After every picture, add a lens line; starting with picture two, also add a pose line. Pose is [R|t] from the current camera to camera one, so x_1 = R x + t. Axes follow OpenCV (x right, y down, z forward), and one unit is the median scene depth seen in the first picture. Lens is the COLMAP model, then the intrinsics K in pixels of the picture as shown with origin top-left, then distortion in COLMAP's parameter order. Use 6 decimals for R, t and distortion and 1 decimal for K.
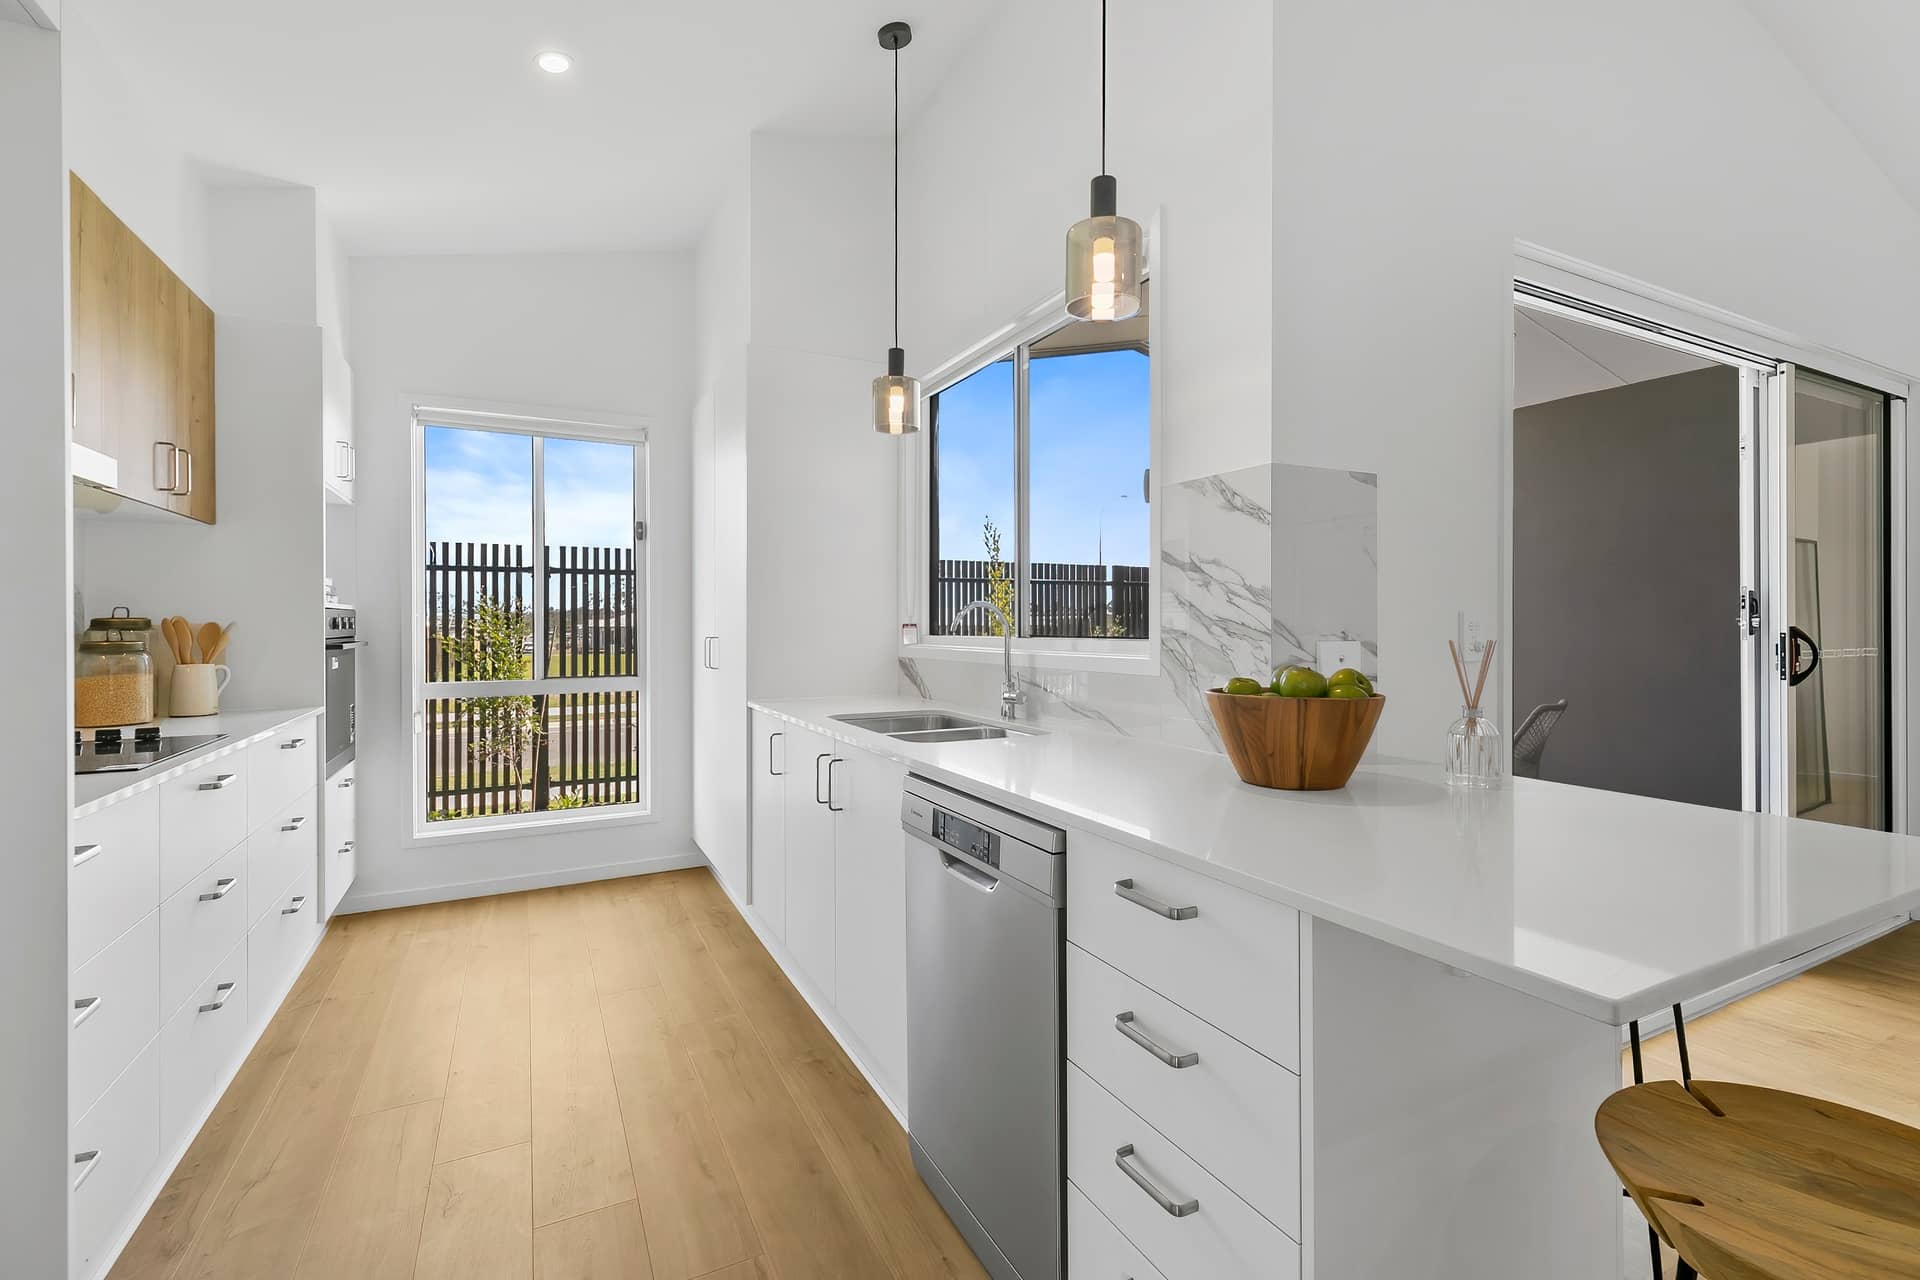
lens RADIAL K [[859.6, 0, 961.9], [0, 859.6, 627.9], [0, 0, 1]] dist [0.004490, -0.000267]
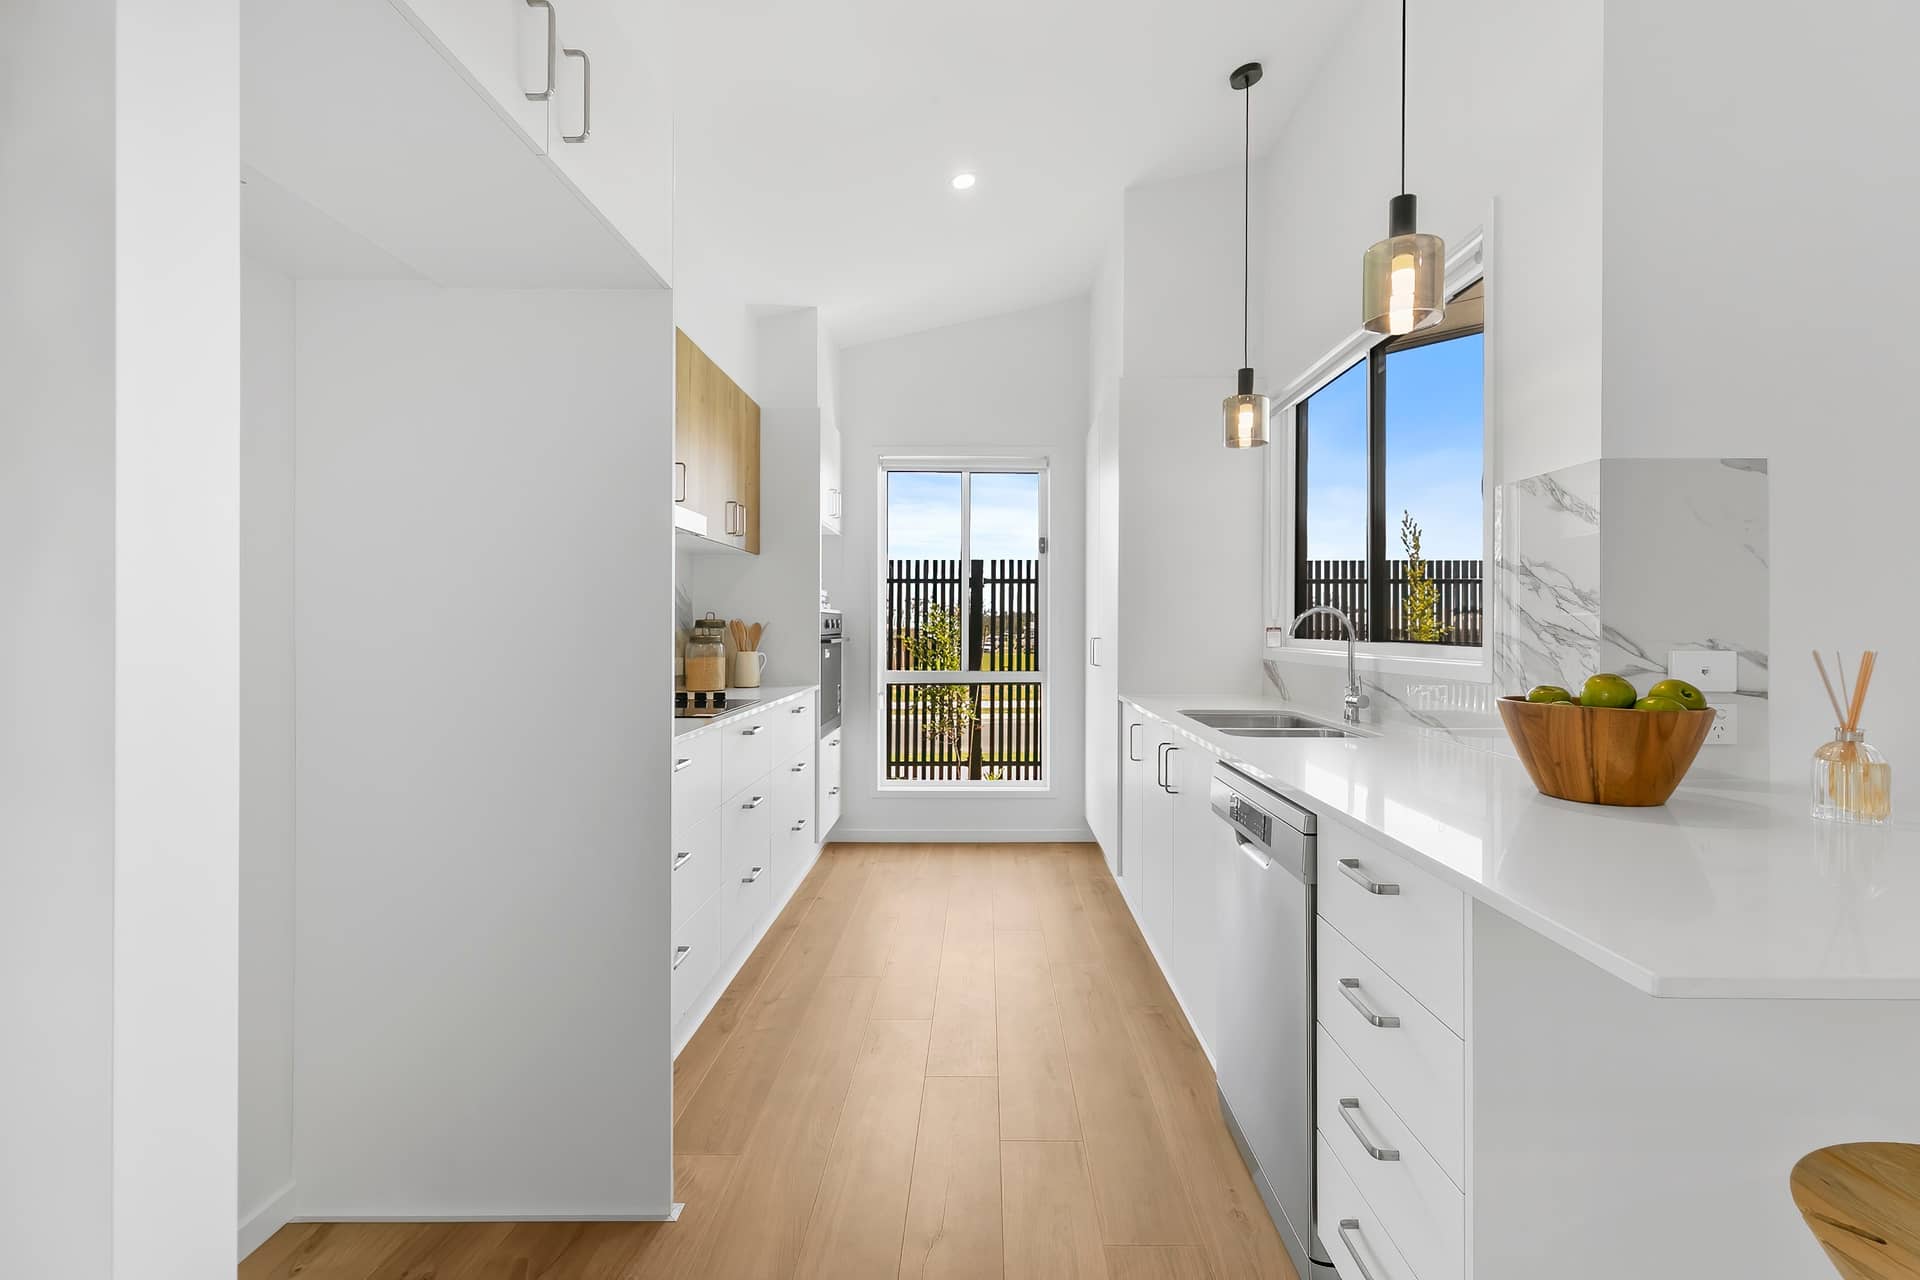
lens RADIAL K [[859.6, 0, 962.3], [0, 859.6, 632.4], [0, 0, 1]] dist [0.004490, -0.000267]
pose [[0.877335, 0.010046, -0.479773, 0.134998], [-0.008821, 0.999950, 0.004808, -0.000707], [0.479797, 0.000013, 0.877380, -0.105955]]
